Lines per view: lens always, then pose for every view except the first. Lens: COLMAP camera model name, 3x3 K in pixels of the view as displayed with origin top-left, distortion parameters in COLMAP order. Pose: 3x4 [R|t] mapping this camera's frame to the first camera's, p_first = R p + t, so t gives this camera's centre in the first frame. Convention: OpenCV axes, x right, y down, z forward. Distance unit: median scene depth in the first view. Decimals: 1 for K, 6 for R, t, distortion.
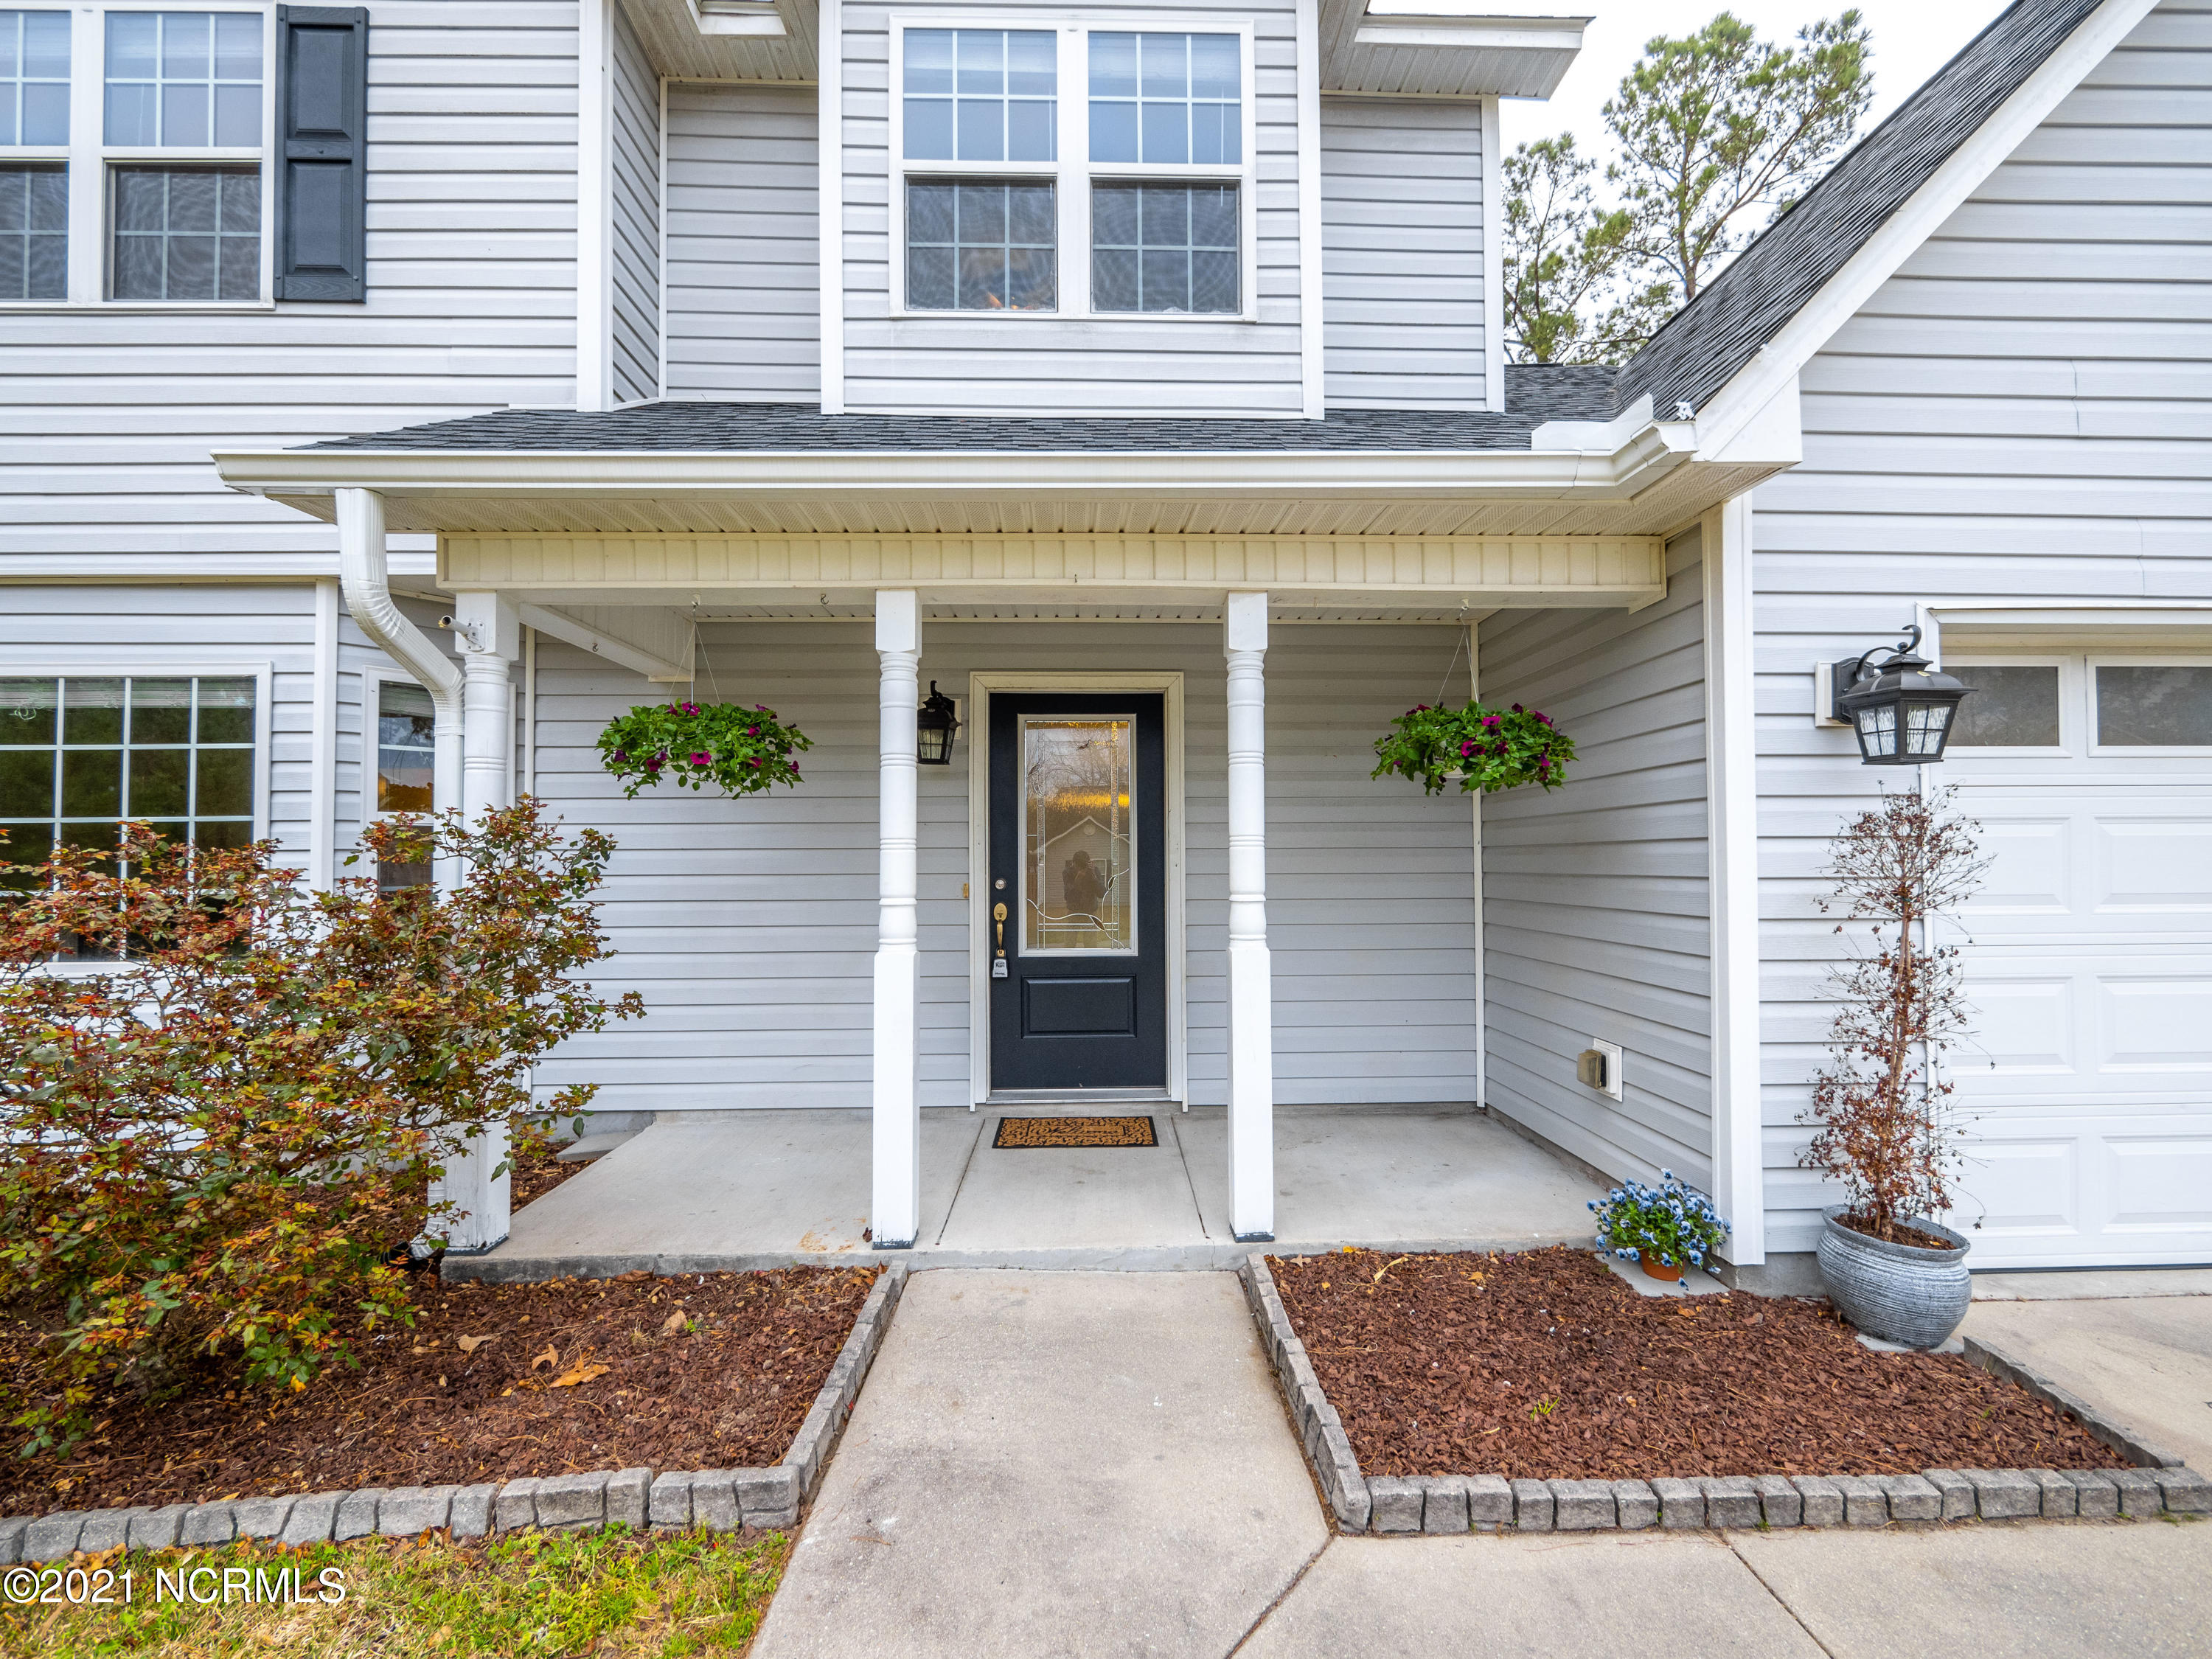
lens RADIAL K [[940.1, 0, 1108.4], [0, 940.1, 812.7], [0, 0, 1]] dist [-0.012920, 0.004553]
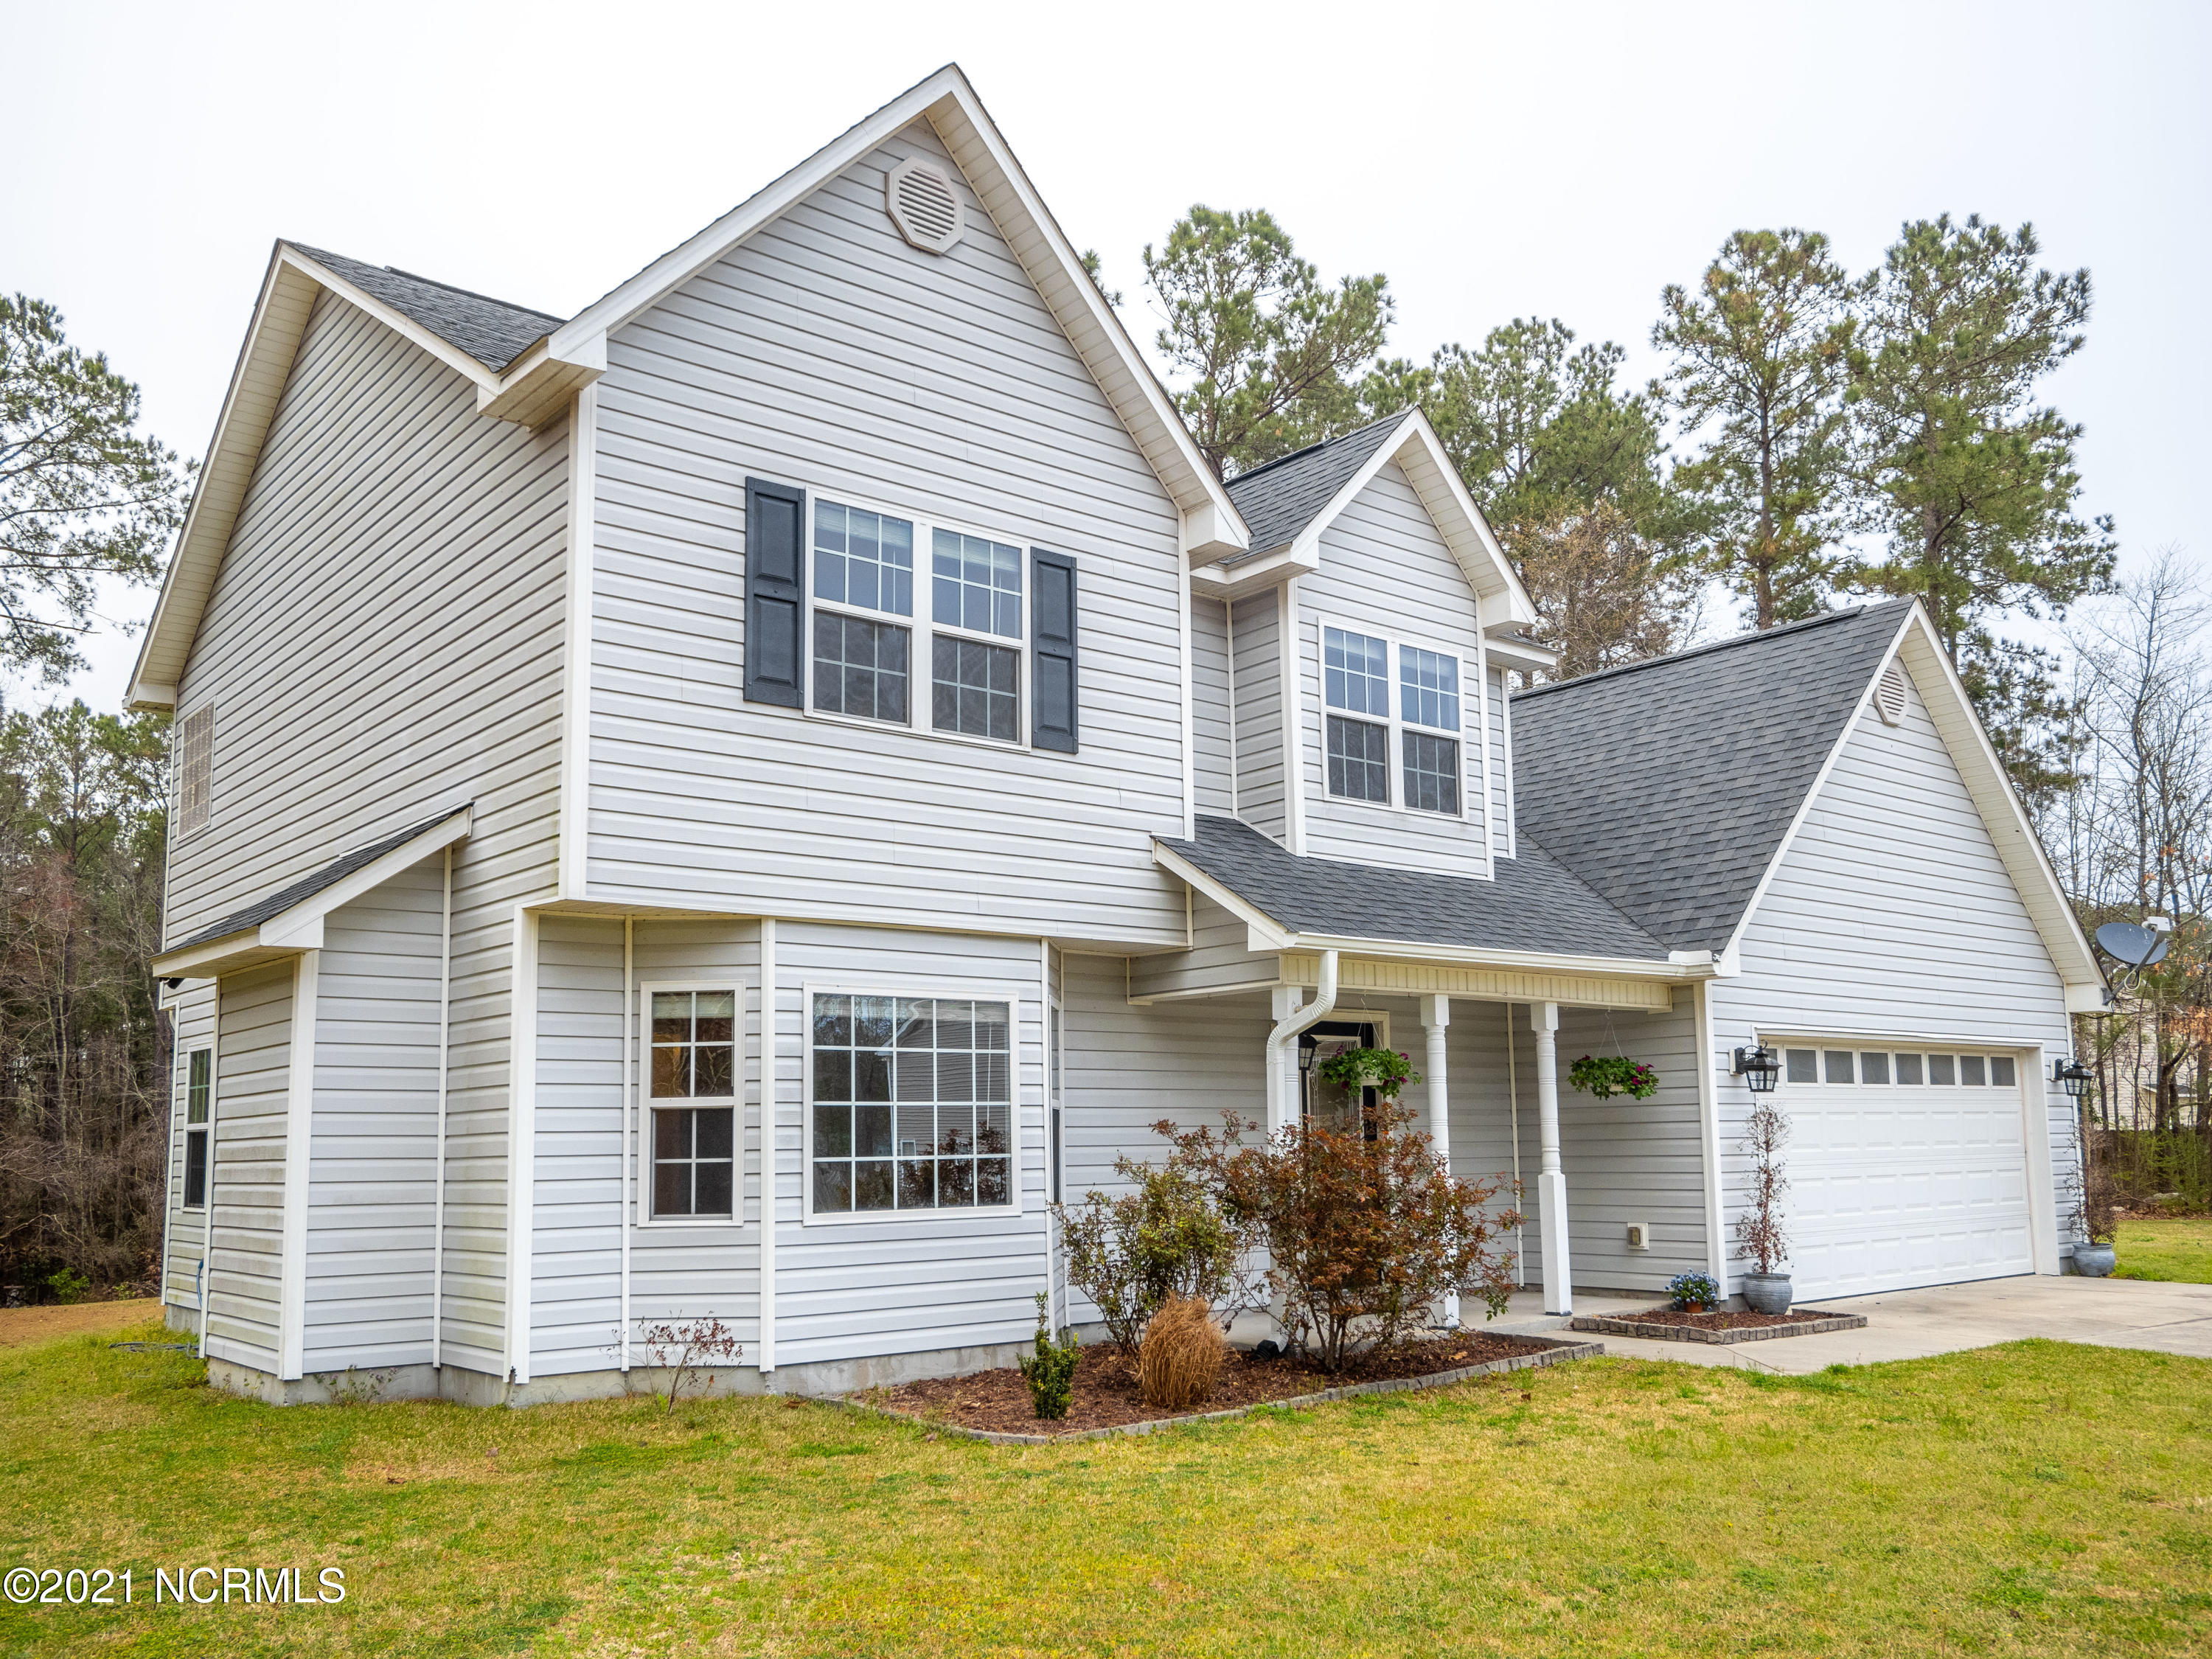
lens RADIAL K [[1774.5, 0, 1106.3], [0, 1774.5, 834.6], [0, 0, 1]] dist [-0.002119, -0.001173]
pose [[0.796399, 0.099862, 0.596470, -2.445398], [-0.021387, 0.990307, -0.137242, -0.031070], [-0.604393, 0.096543, 0.790815, -1.261430]]
